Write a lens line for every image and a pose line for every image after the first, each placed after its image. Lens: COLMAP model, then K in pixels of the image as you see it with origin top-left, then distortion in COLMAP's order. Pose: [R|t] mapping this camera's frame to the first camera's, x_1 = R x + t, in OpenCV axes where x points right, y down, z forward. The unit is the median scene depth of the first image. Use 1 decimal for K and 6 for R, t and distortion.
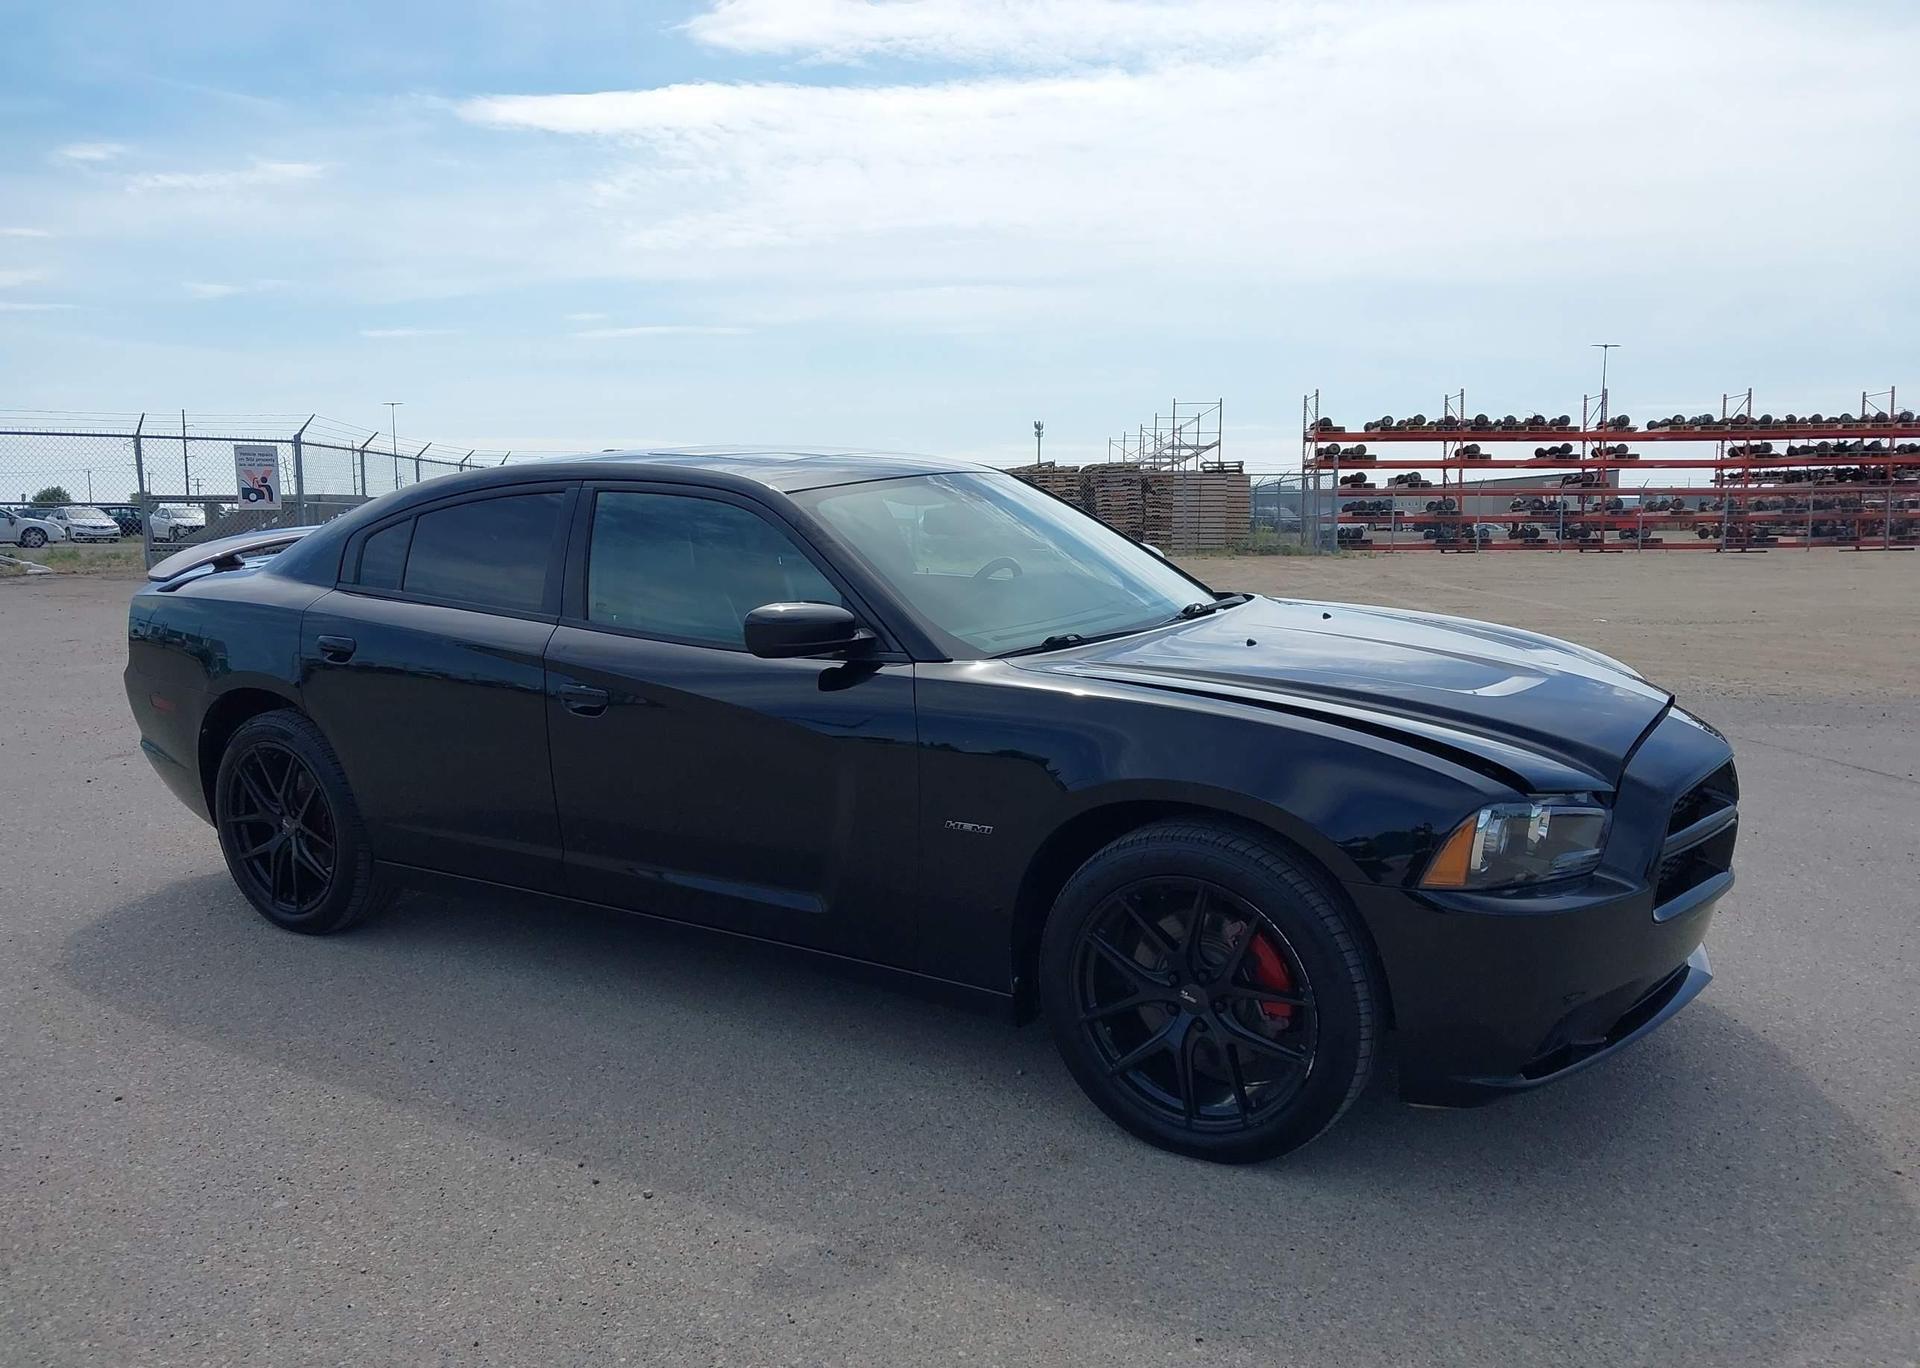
lens RADIAL K [[1524.5, 0, 943.4], [0, 1524.5, 686.3], [0, 0, 1]] dist [0.013982, -0.018474]
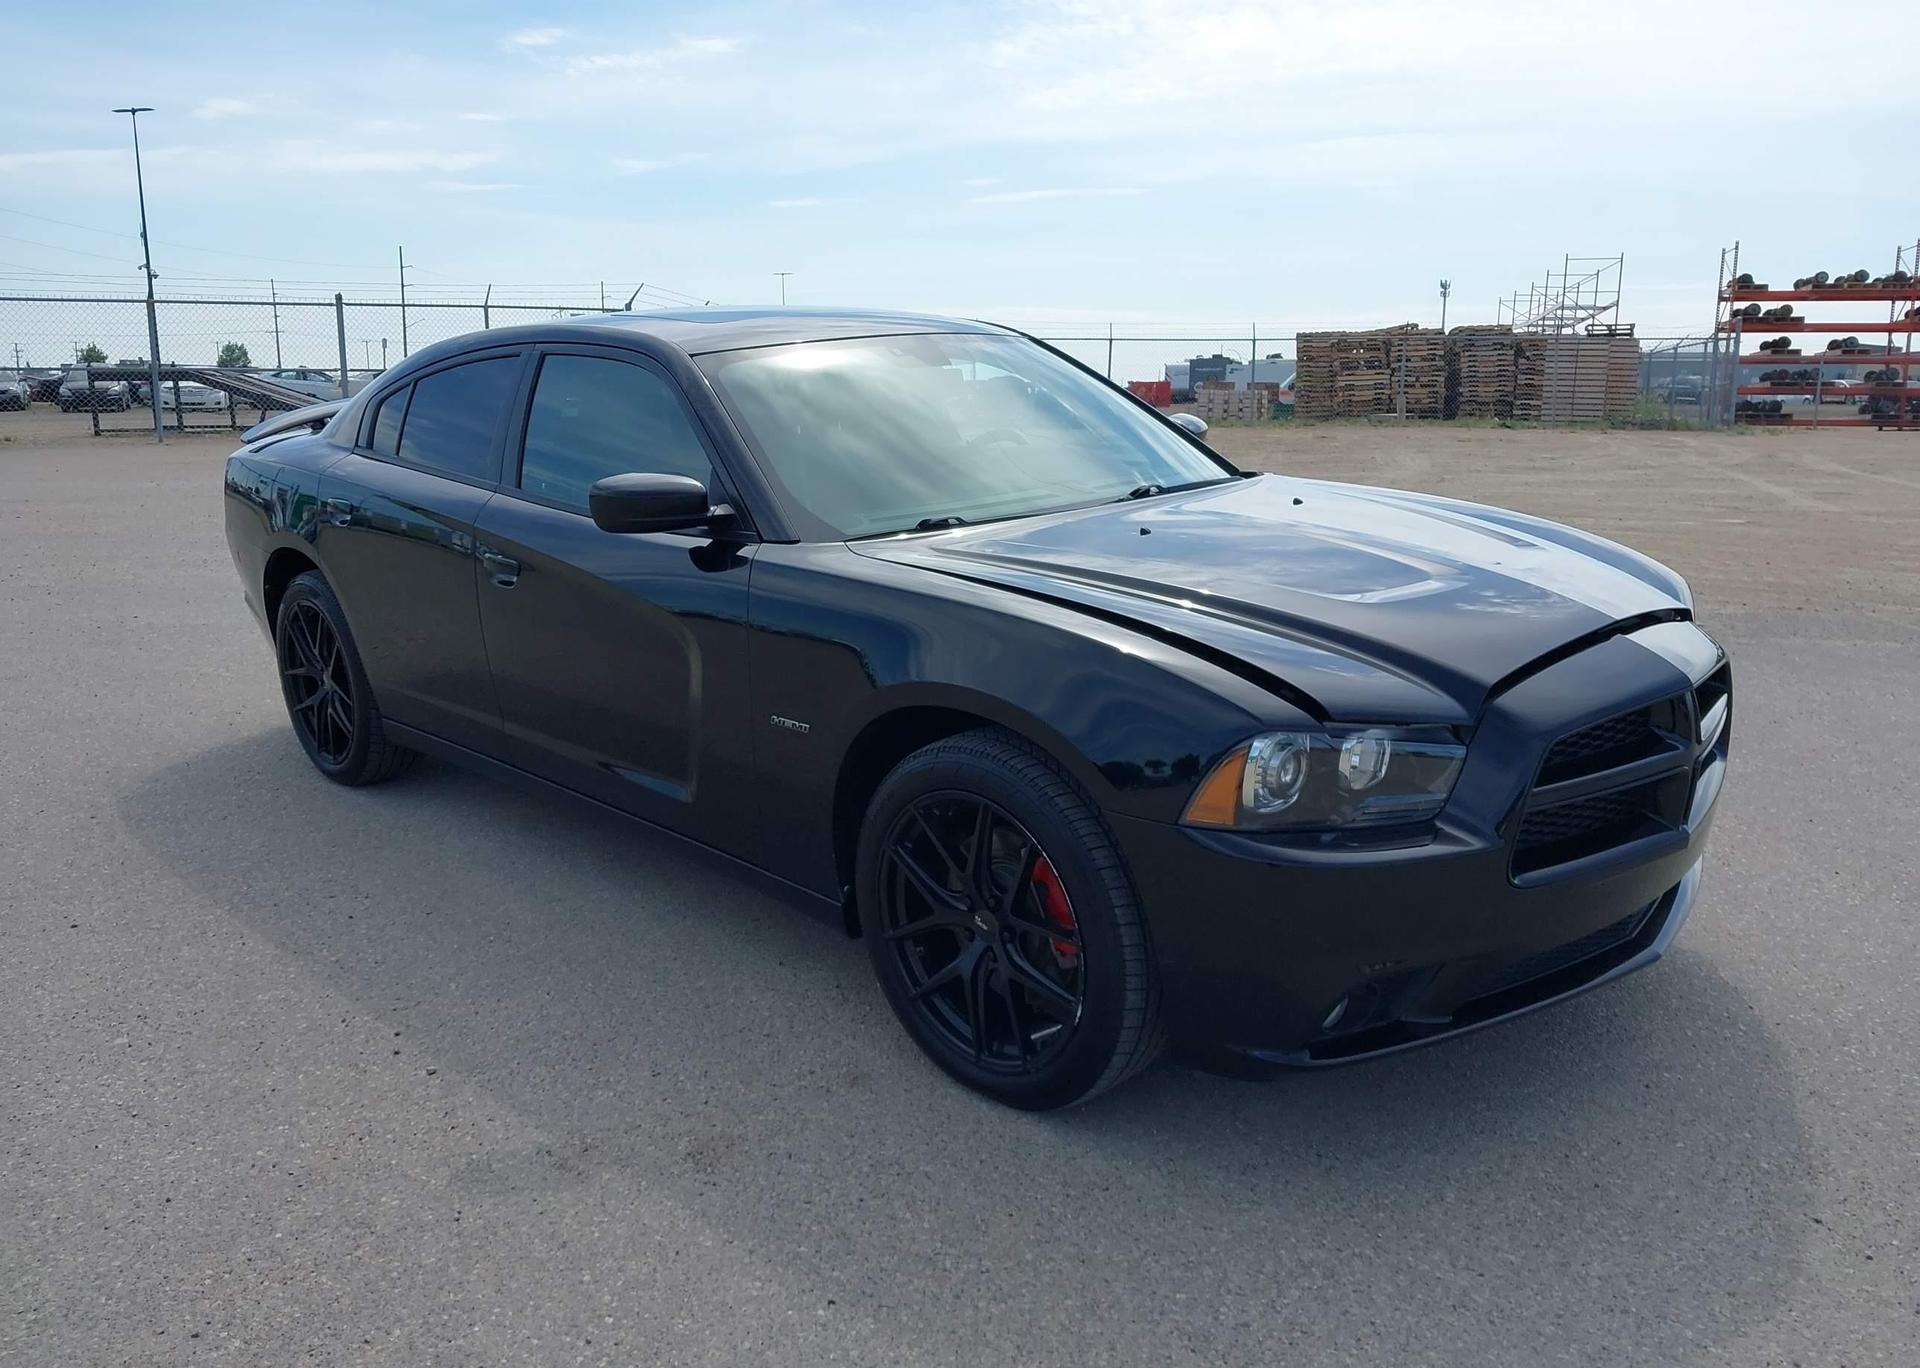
lens RADIAL K [[1524.5, 0, 946.8], [0, 1524.5, 685.0], [0, 0, 1]] dist [0.013982, -0.018474]
pose [[0.969129, 0.051676, -0.241079, 0.217096], [-0.031411, 0.995699, 0.087157, -0.009321], [0.244546, -0.076893, 0.966584, 0.083499]]
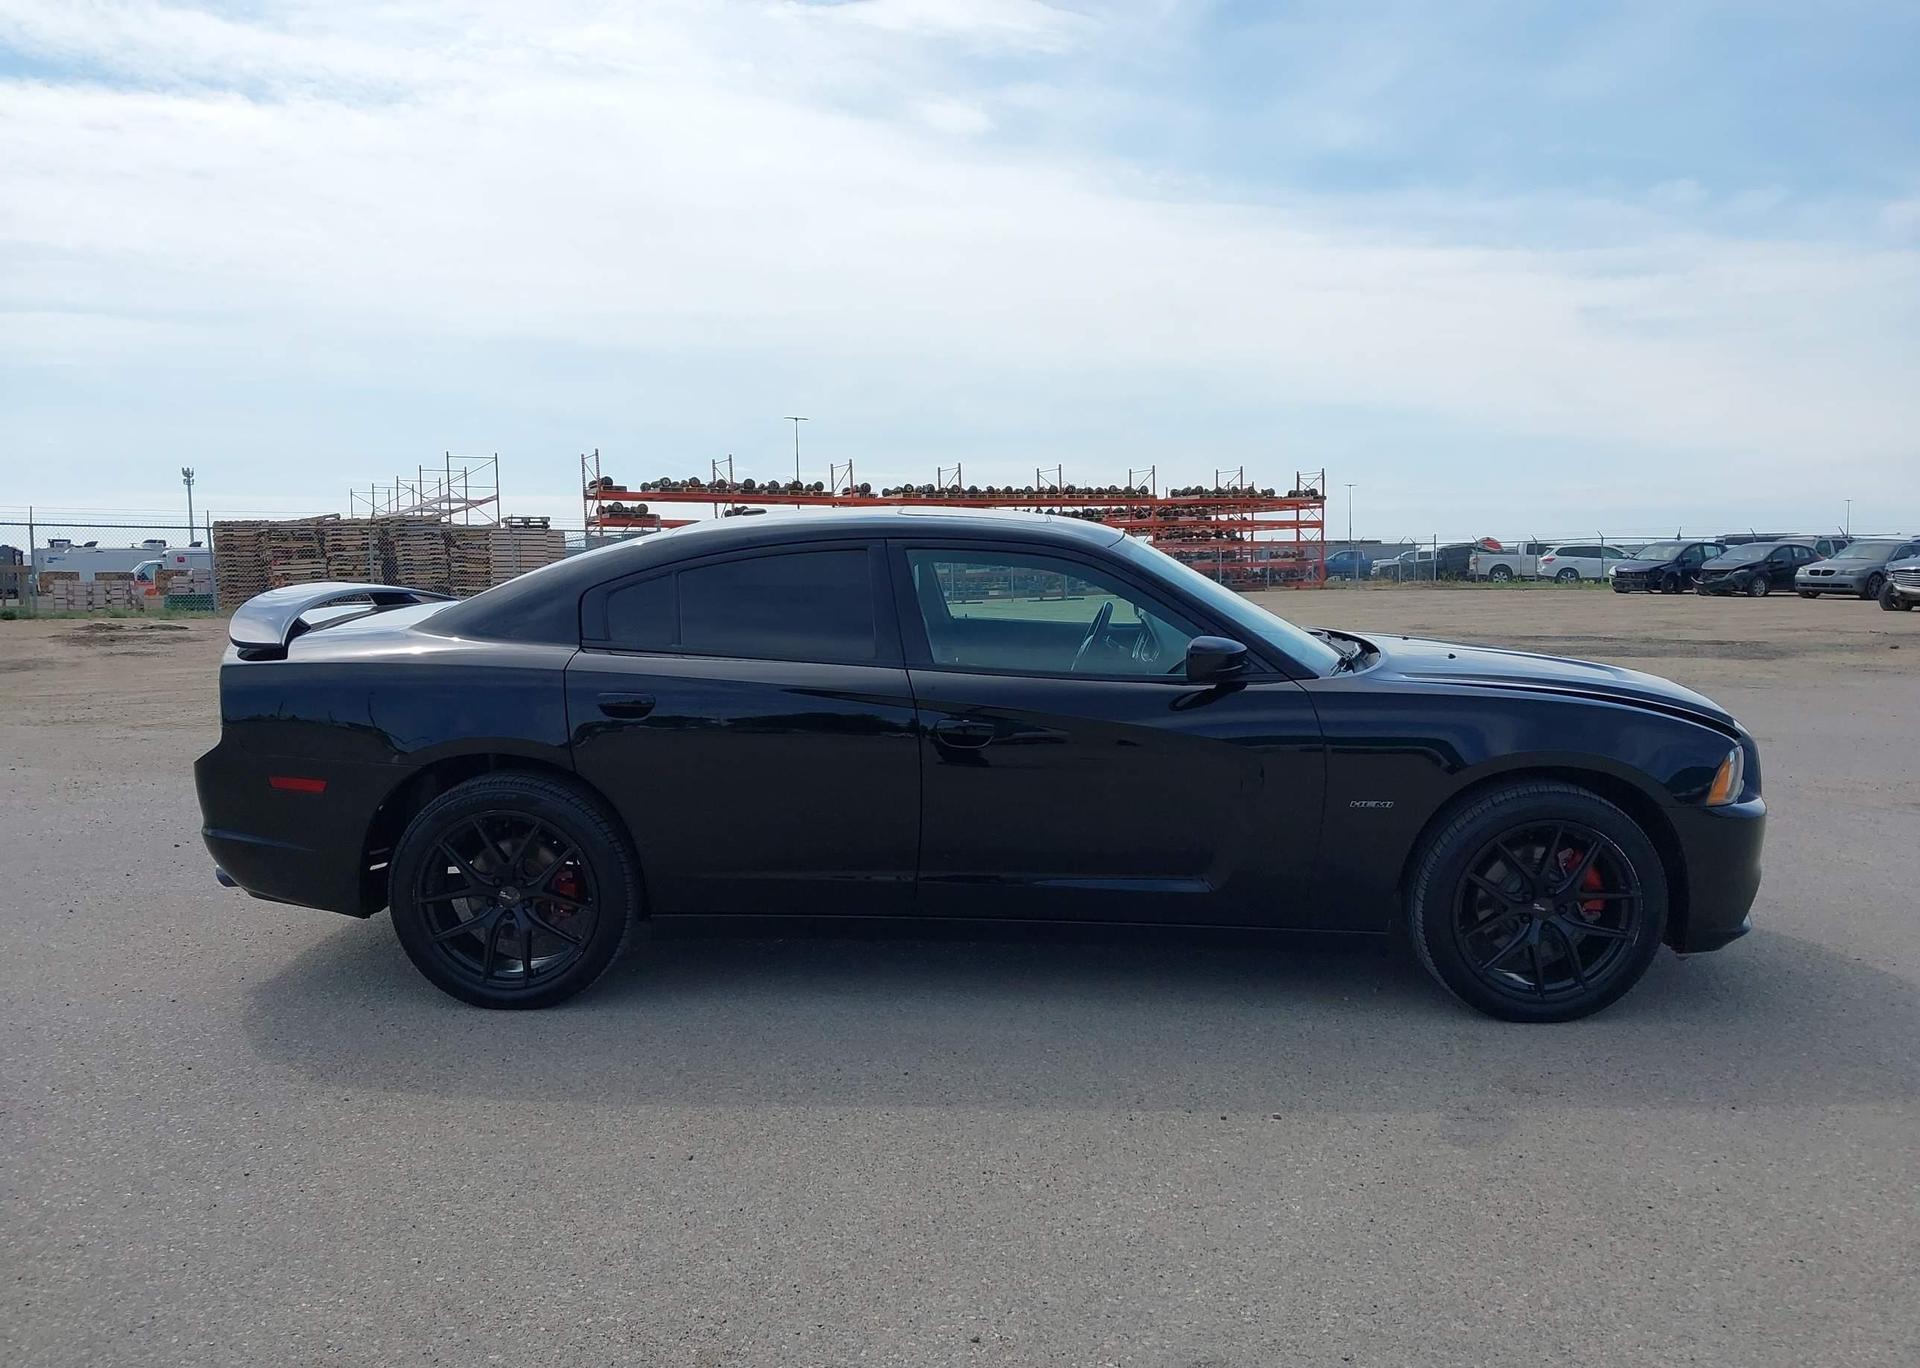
lens RADIAL K [[1524.5, 0, 954.4], [0, 1524.5, 682.6], [0, 0, 1]] dist [0.013982, -0.018474]
pose [[0.859303, -0.042338, 0.509712, -0.623575], [0.062339, 0.997808, -0.022214, -0.003389], [-0.507654, 0.050864, 0.860058, 0.033486]]
